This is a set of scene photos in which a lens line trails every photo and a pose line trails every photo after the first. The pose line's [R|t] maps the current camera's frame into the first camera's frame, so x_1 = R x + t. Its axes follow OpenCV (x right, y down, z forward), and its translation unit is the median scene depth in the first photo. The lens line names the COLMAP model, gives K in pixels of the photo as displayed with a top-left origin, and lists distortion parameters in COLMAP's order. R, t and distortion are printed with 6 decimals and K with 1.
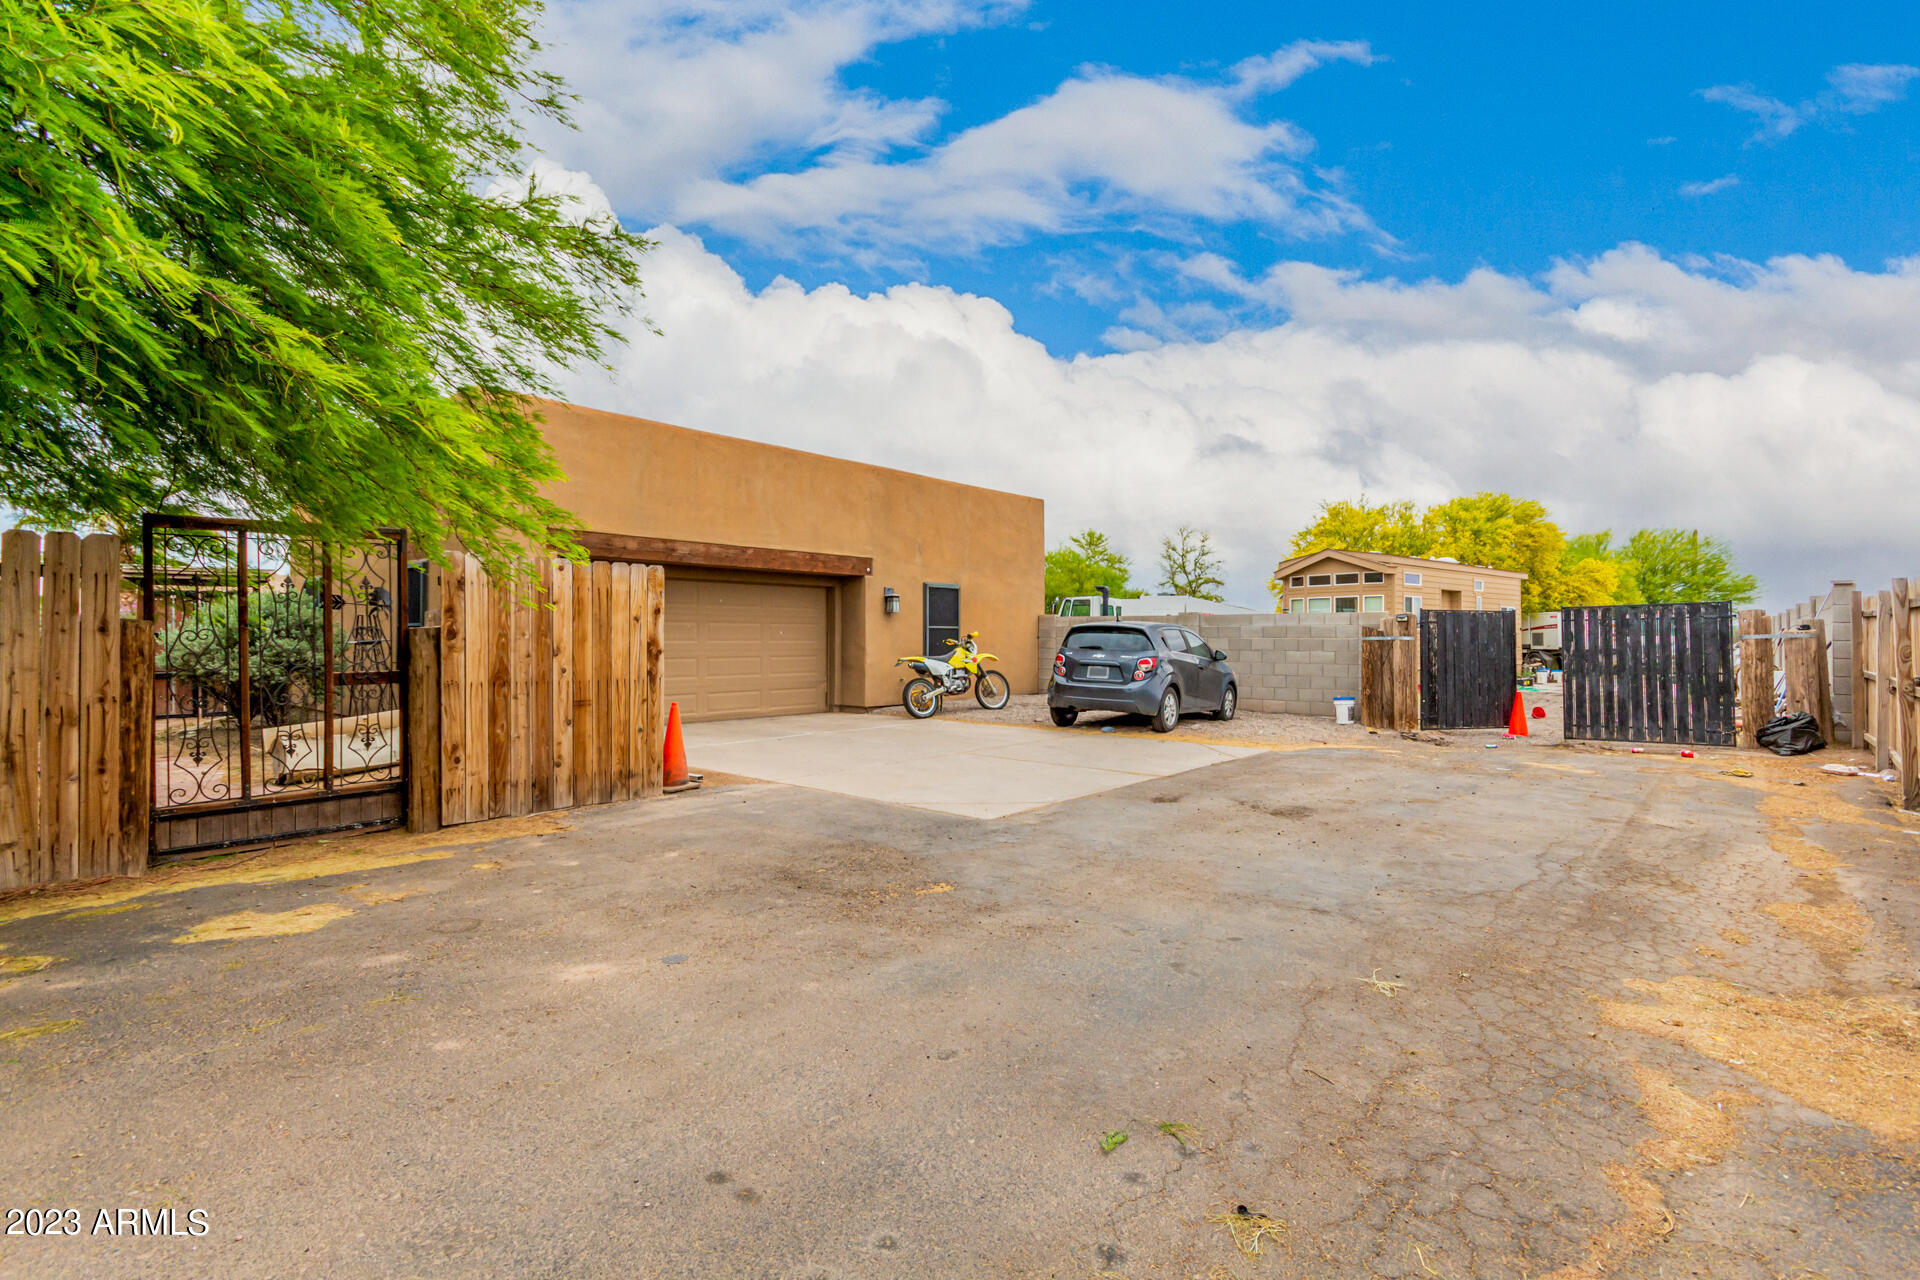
lens RADIAL K [[893.1, 0, 952.6], [0, 893.1, 633.2], [0, 0, 1]] dist [0.001489, 0.000740]
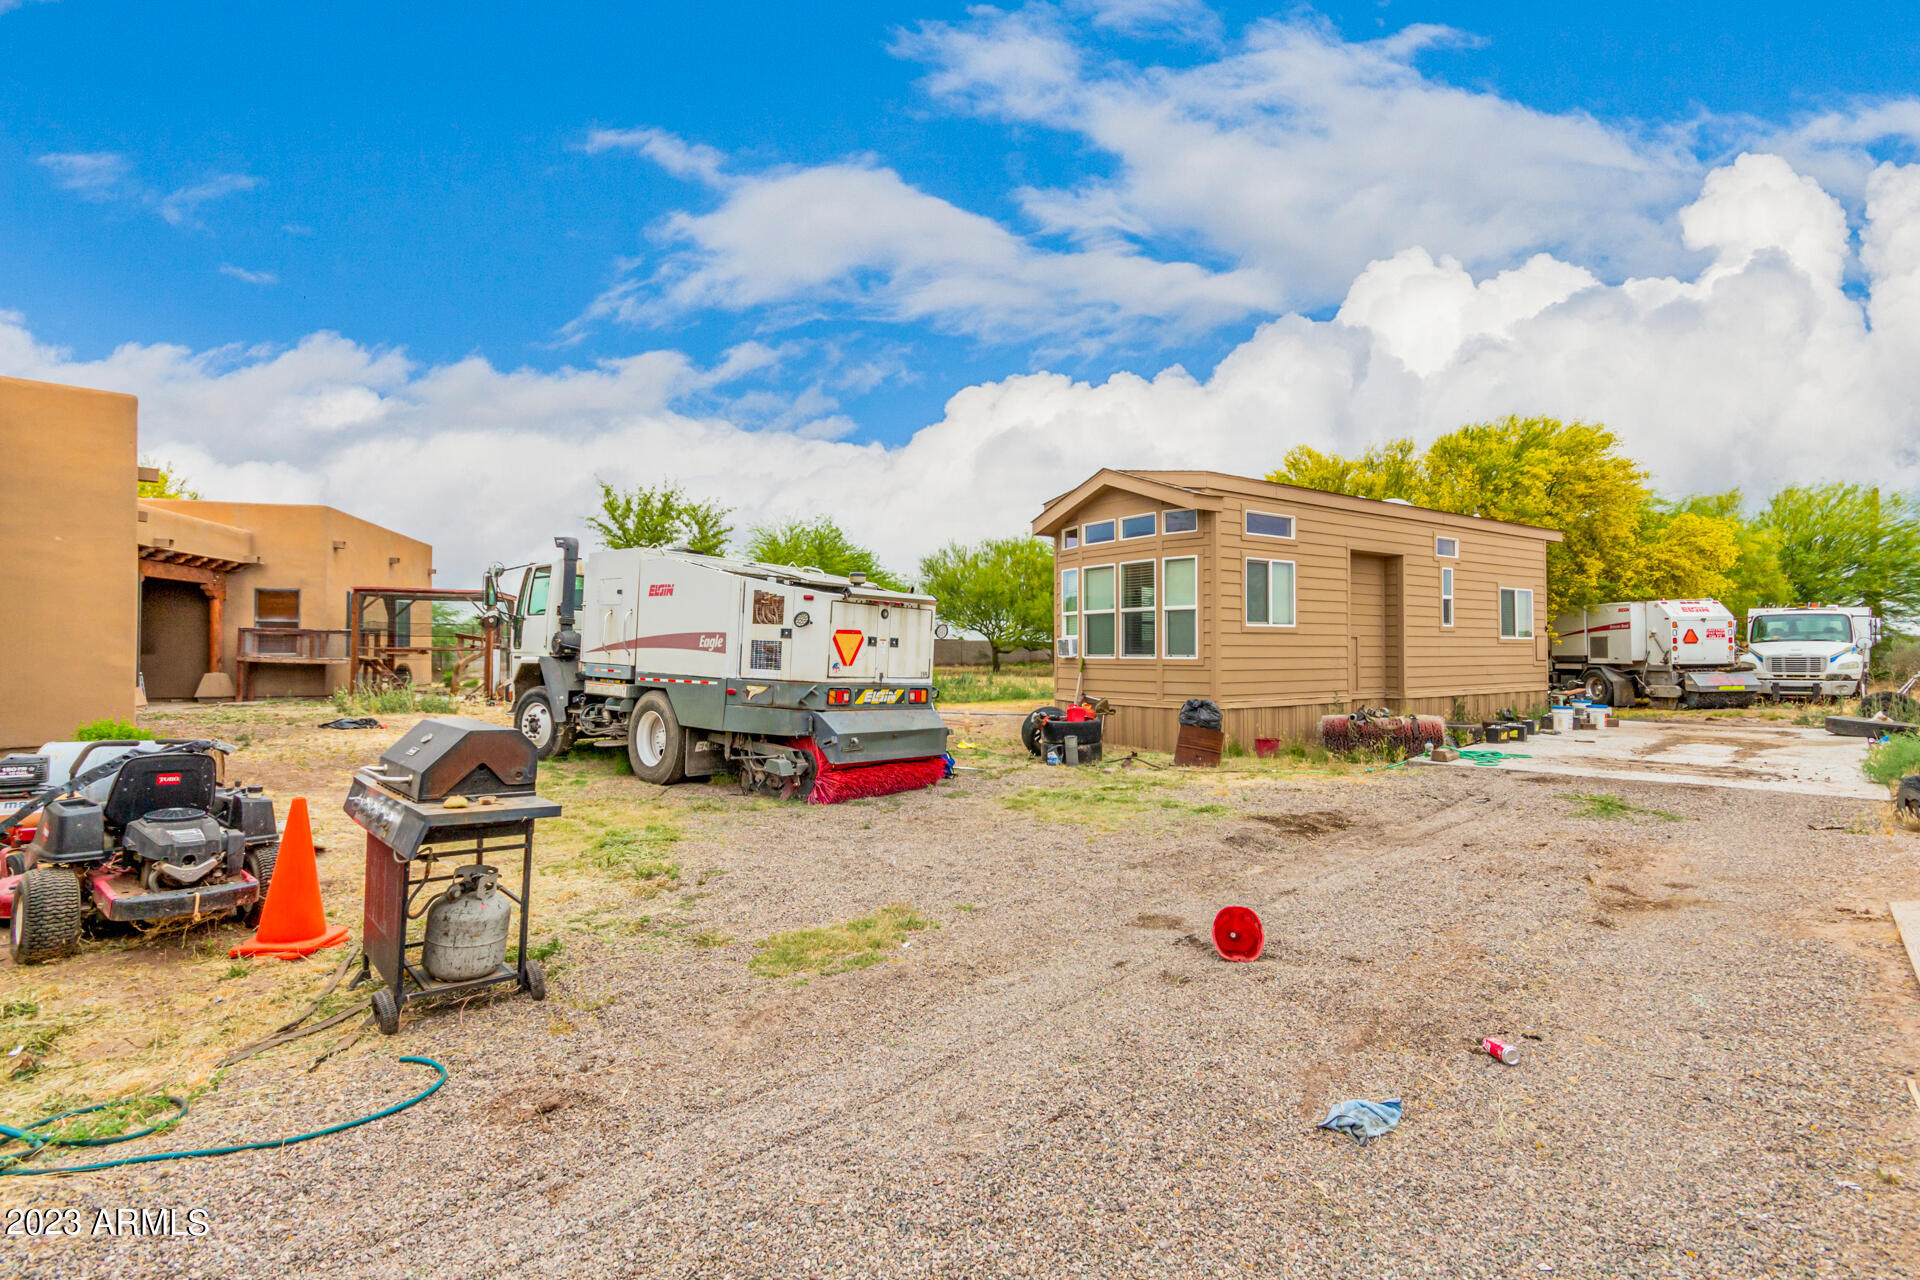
lens RADIAL K [[893.1, 0, 967.7], [0, 893.1, 649.8], [0, 0, 1]] dist [0.001489, 0.000740]
pose [[0.995543, -0.002054, -0.094286, 0.290939], [0.002492, 0.999987, 0.004523, 0.004684], [0.094276, -0.004738, 0.995535, 0.360425]]
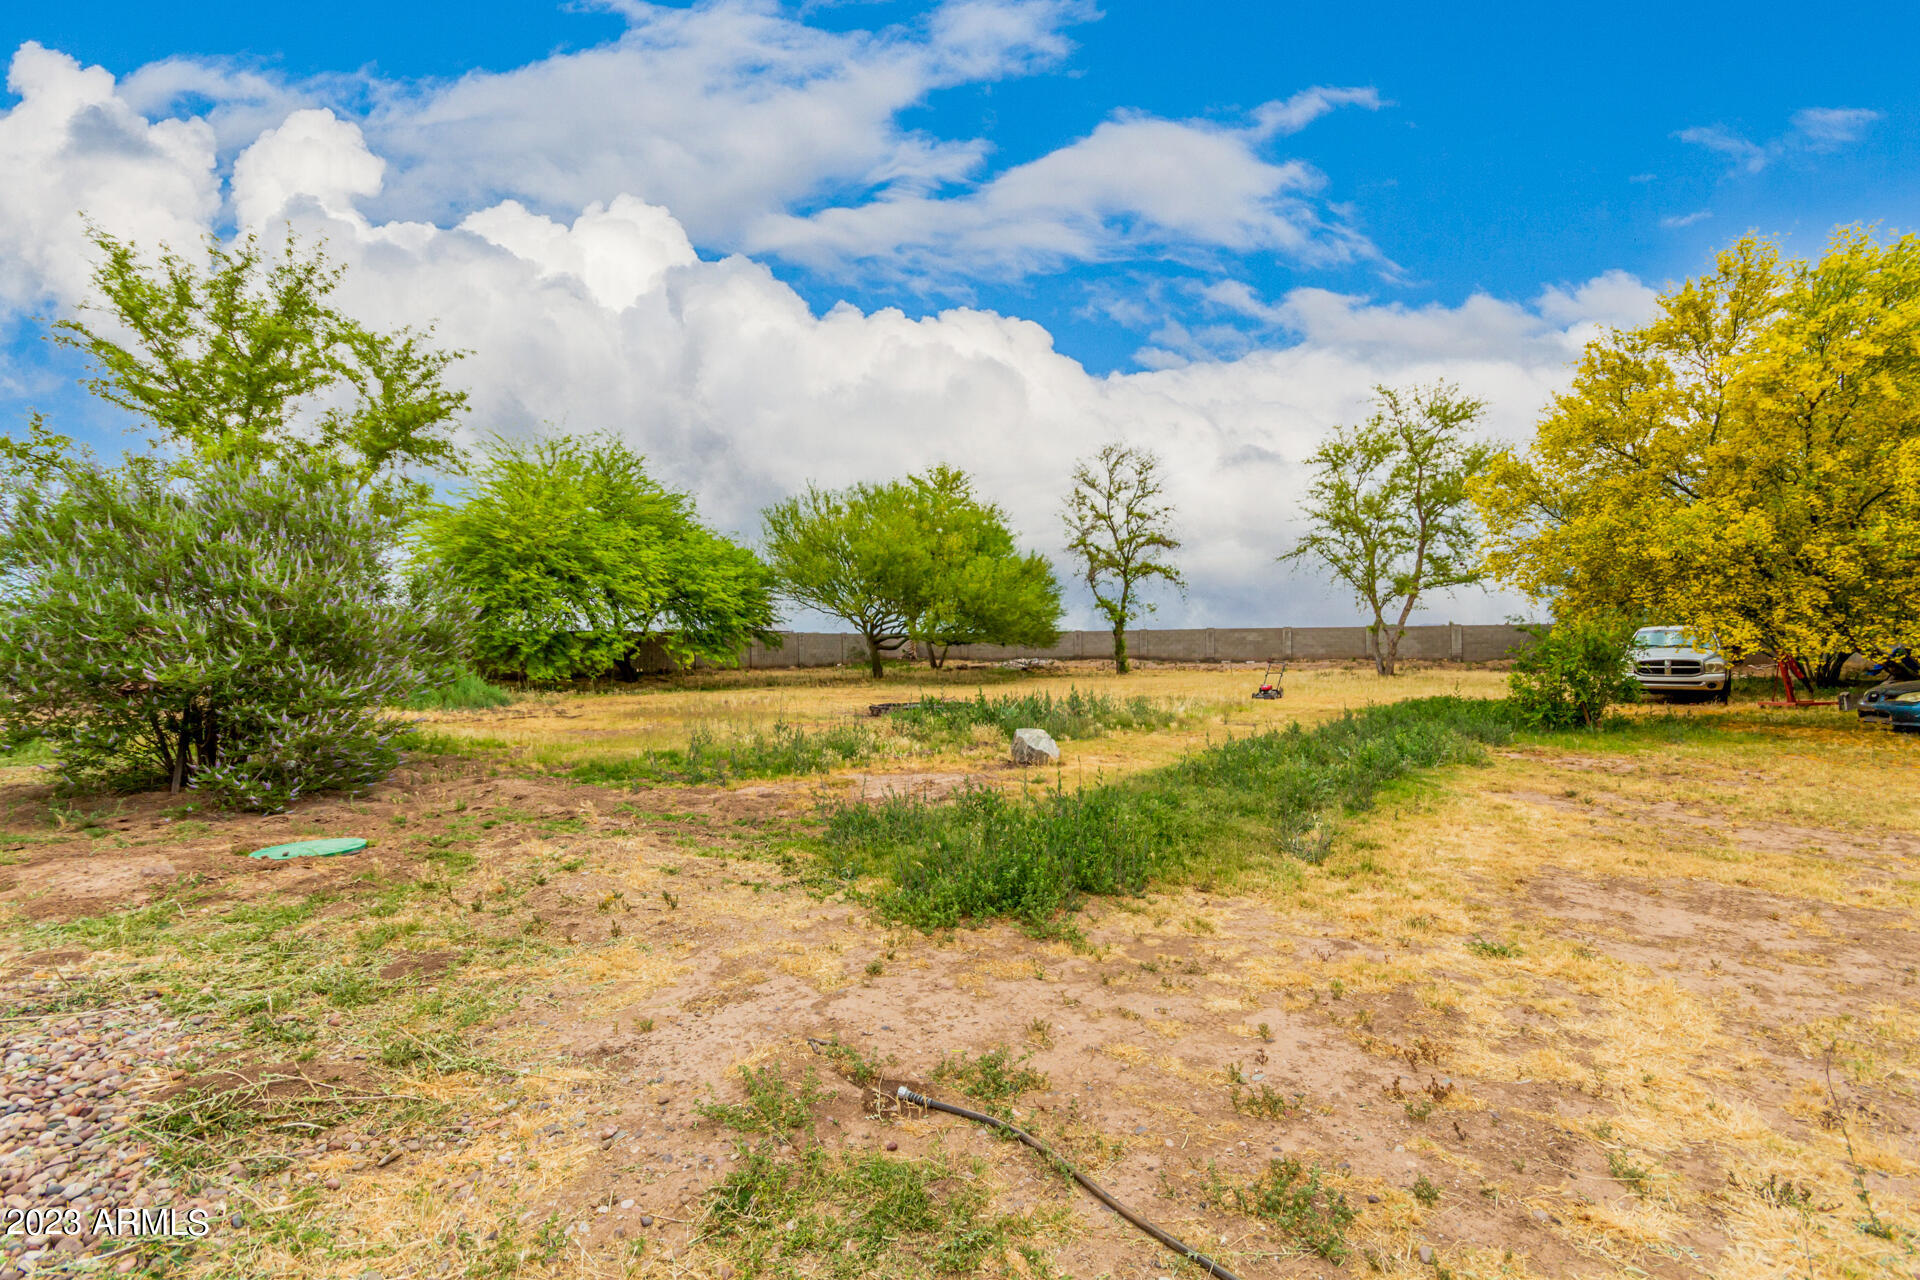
lens RADIAL K [[893.1, 0, 962.6], [0, 893.1, 639.9], [0, 0, 1]] dist [0.001489, 0.000740]
pose [[0.979850, -0.010242, 0.199474, 0.094058], [0.009268, 0.999940, 0.005815, 0.000520], [-0.199522, -0.003849, 0.979886, 0.823042]]
